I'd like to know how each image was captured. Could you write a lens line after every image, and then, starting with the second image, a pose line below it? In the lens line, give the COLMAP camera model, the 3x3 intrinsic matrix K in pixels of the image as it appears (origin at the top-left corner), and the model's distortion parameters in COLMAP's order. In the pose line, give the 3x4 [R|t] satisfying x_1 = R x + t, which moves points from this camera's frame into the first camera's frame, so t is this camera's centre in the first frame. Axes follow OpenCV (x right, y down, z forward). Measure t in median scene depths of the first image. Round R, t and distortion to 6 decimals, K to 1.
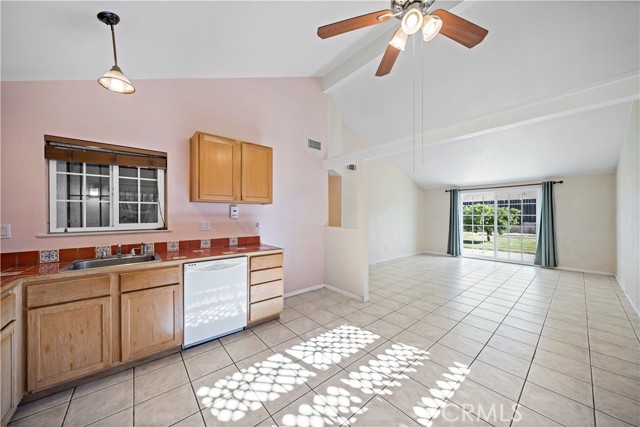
lens RADIAL K [[220.7, 0, 316.2], [0, 220.7, 213.2], [0, 0, 1]] dist [-0.002790, -0.000120]
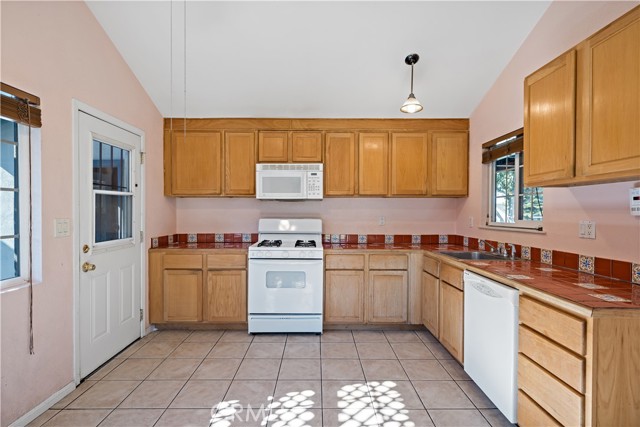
lens RADIAL K [[305.7, 0, 320.0], [0, 305.7, 213.5], [0, 0, 1]] dist [0.002513, -0.000184]
pose [[-0.635931, 0.001040, -0.771745, 0.594220], [0.004457, 0.999987, -0.002326, 0.023529], [0.771733, -0.004919, -0.635927, 1.274923]]
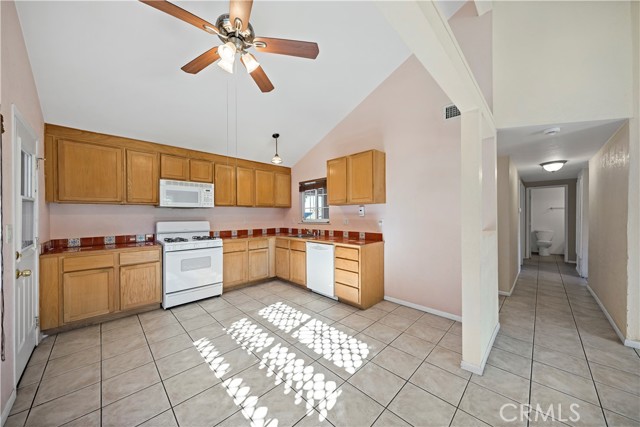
lens RADIAL K [[218.7, 0, 318.1], [0, 218.7, 215.9], [0, 0, 1]] dist [-0.001916, -0.000041]
pose [[0.083101, -0.000028, -0.996541, 1.141317], [0.017062, 0.999853, 0.001394, 0.020337], [0.996395, -0.017119, 0.083089, 0.928420]]
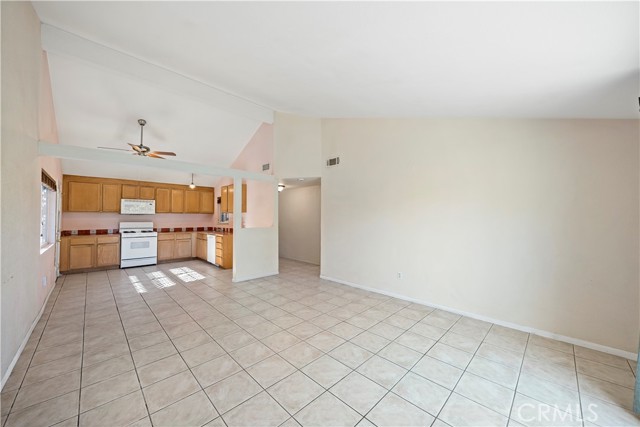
lens RADIAL K [[233.9, 0, 320.0], [0, 233.9, 213.5], [0, 0, 1]] dist [-0.000150, 0.000060]
pose [[0.078965, -0.018540, -0.996705, 2.702768], [0.009150, 0.999798, -0.017872, 0.013039], [0.996835, -0.007709, 0.079119, 2.248961]]
